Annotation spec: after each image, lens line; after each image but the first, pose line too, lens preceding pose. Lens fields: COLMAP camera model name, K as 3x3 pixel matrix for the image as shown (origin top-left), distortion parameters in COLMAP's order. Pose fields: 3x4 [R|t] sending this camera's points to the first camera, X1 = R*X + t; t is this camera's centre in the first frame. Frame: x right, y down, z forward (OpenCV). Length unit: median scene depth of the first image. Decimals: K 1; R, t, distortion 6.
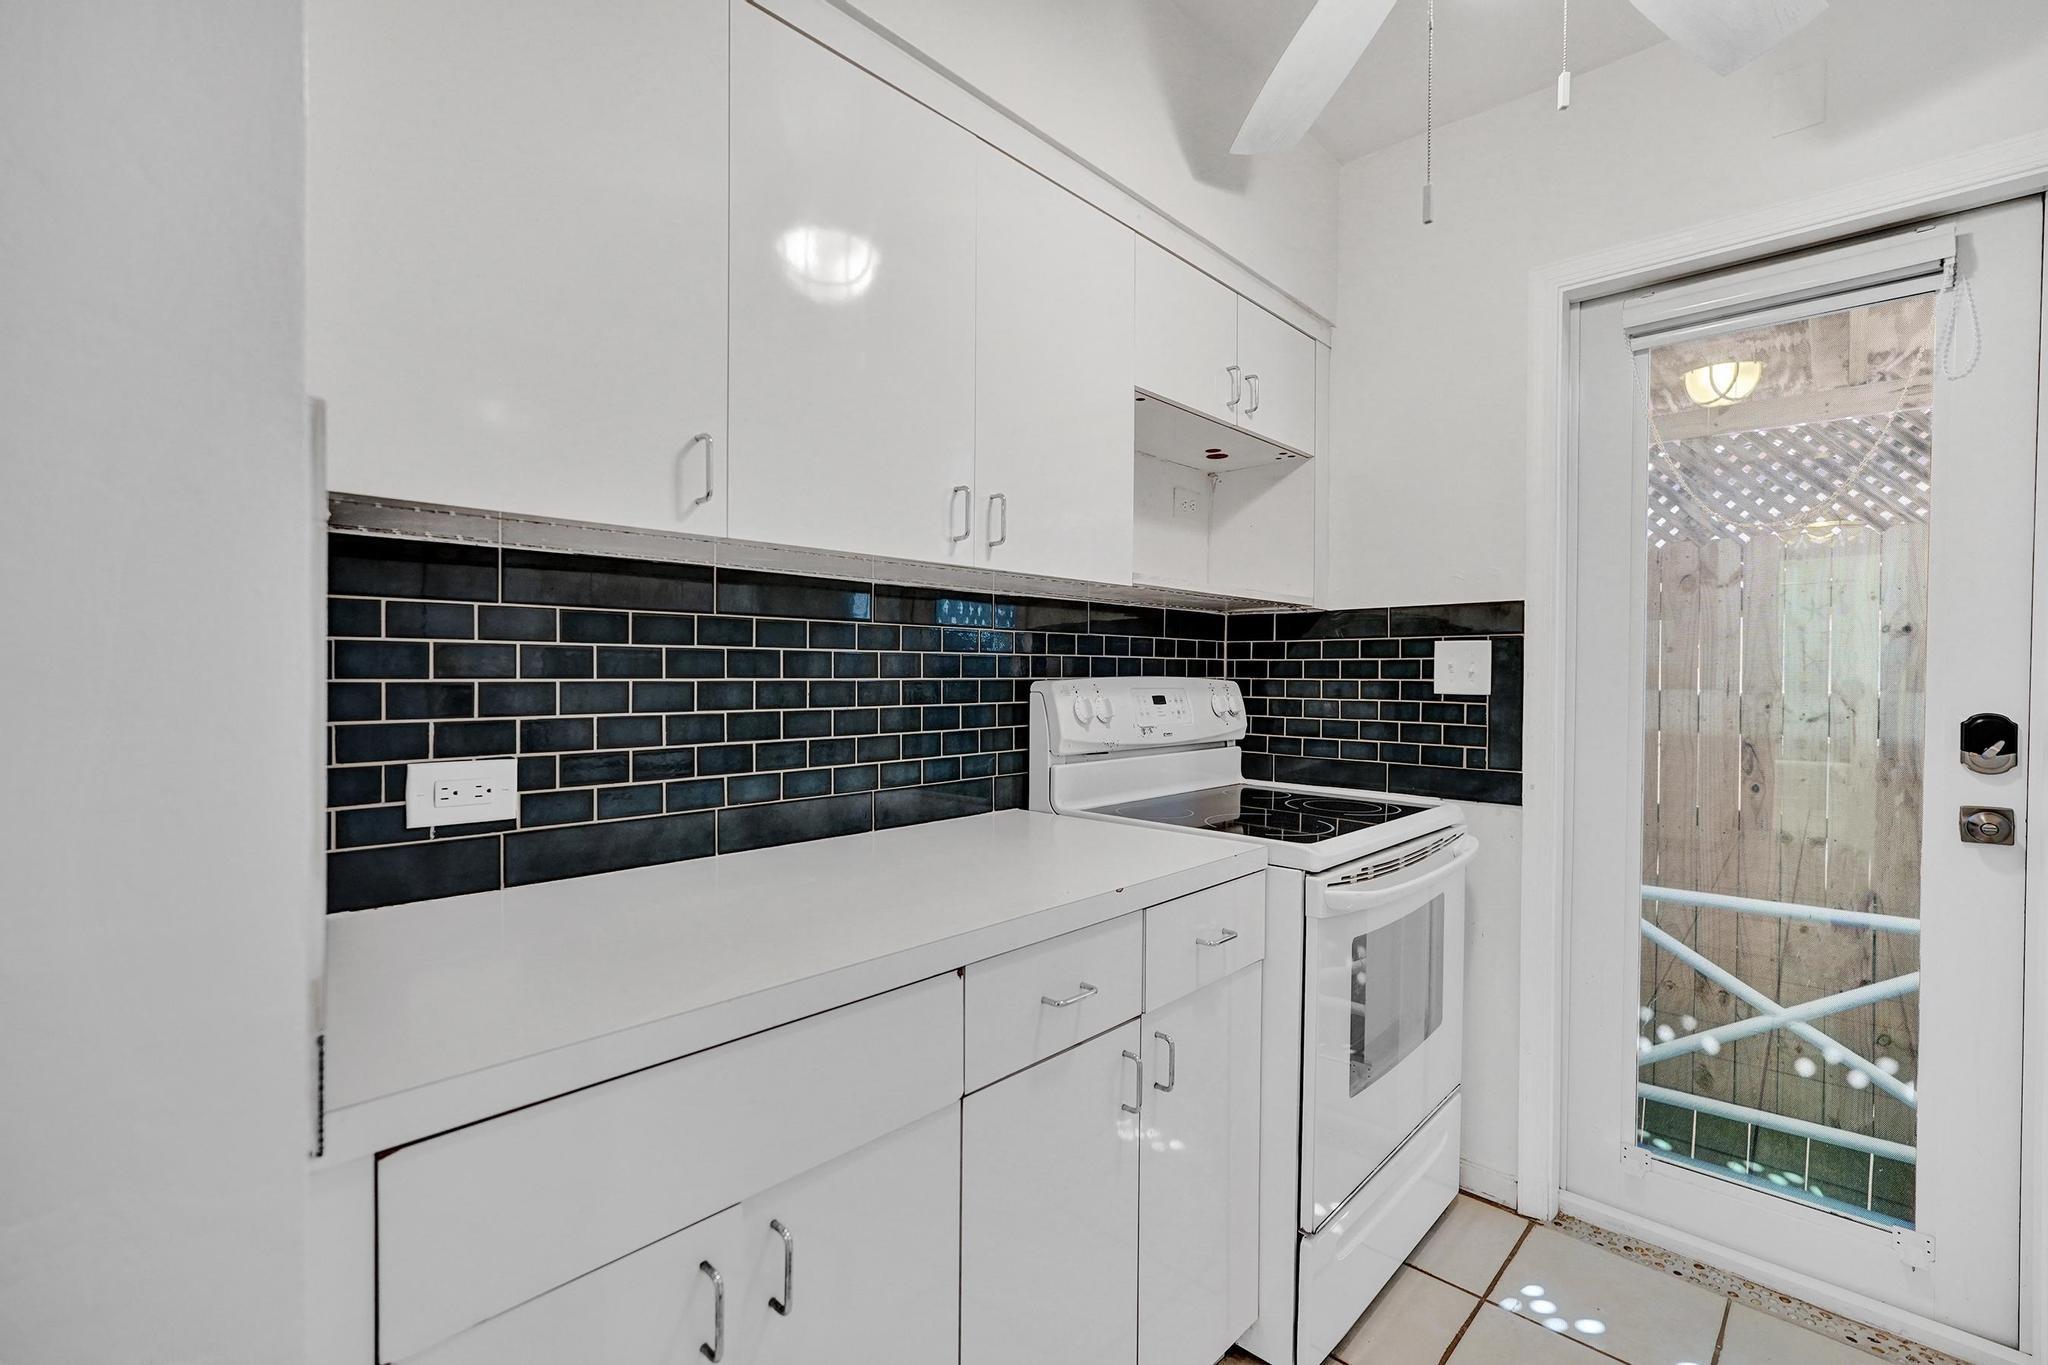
lens RADIAL K [[910.9, 0, 1025.1], [0, 910.9, 685.7], [0, 0, 1]] dist [-0.024019, 0.012901]
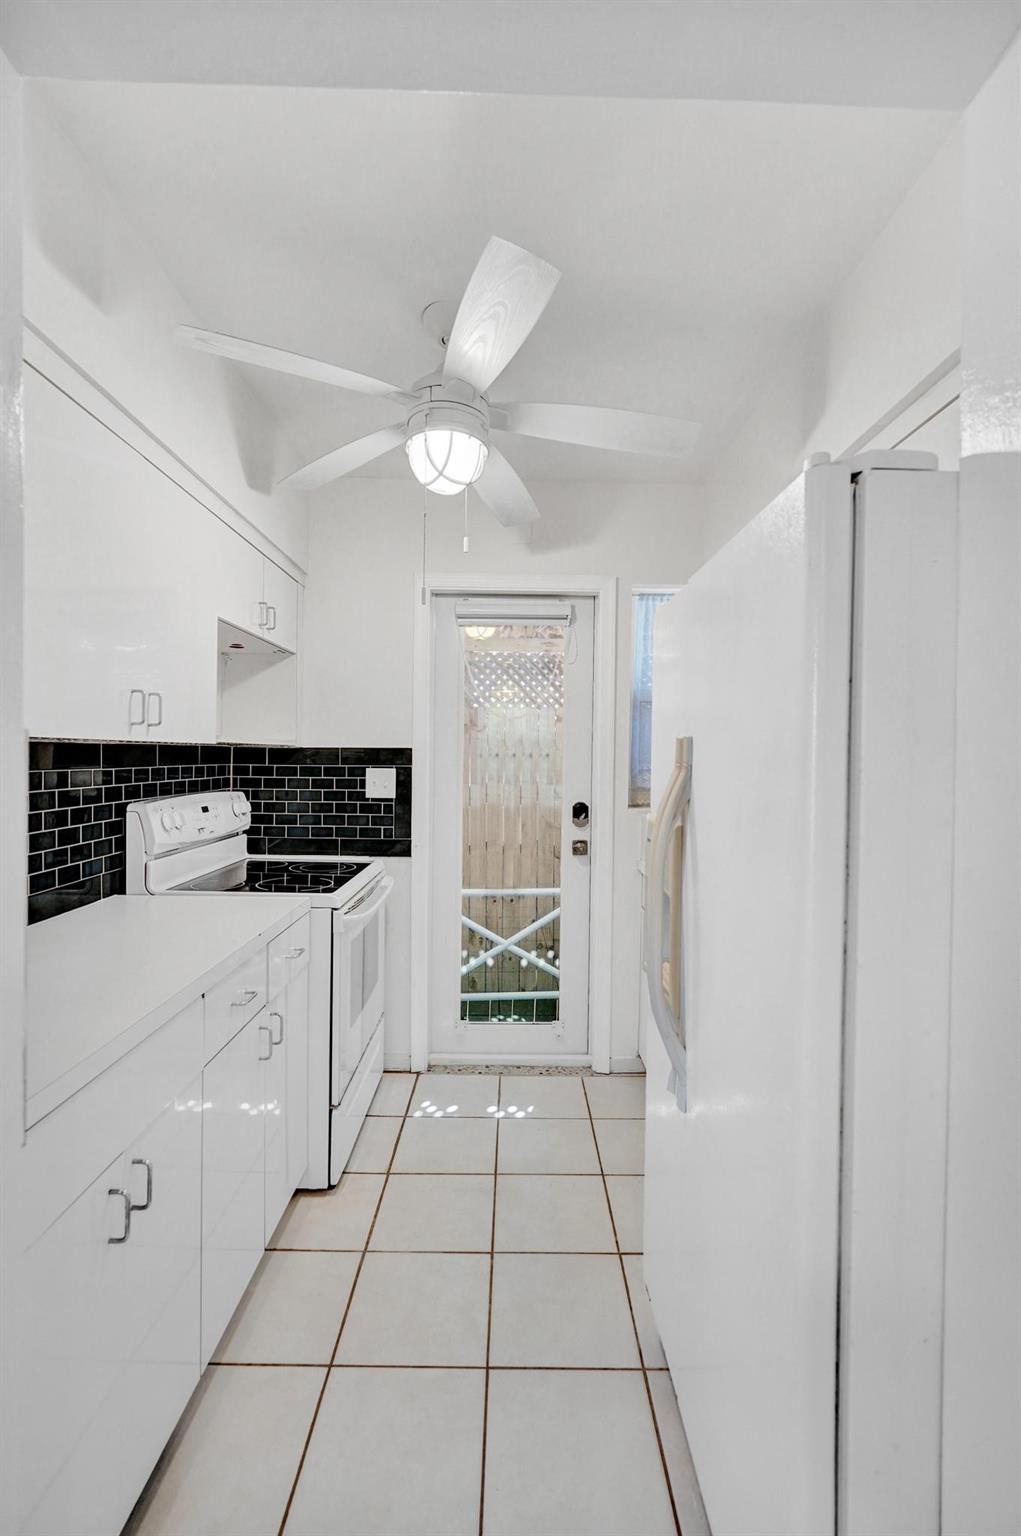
lens RADIAL K [[683.1, 0, 523.1], [0, 683.1, 765.2], [0, 0, 1]] dist [-0.024019, 0.012901]
pose [[0.716117, -0.007270, 0.697943, -0.271697], [0.002044, 0.999963, 0.008318, -0.068466], [-0.697978, -0.004530, 0.716105, -0.178086]]
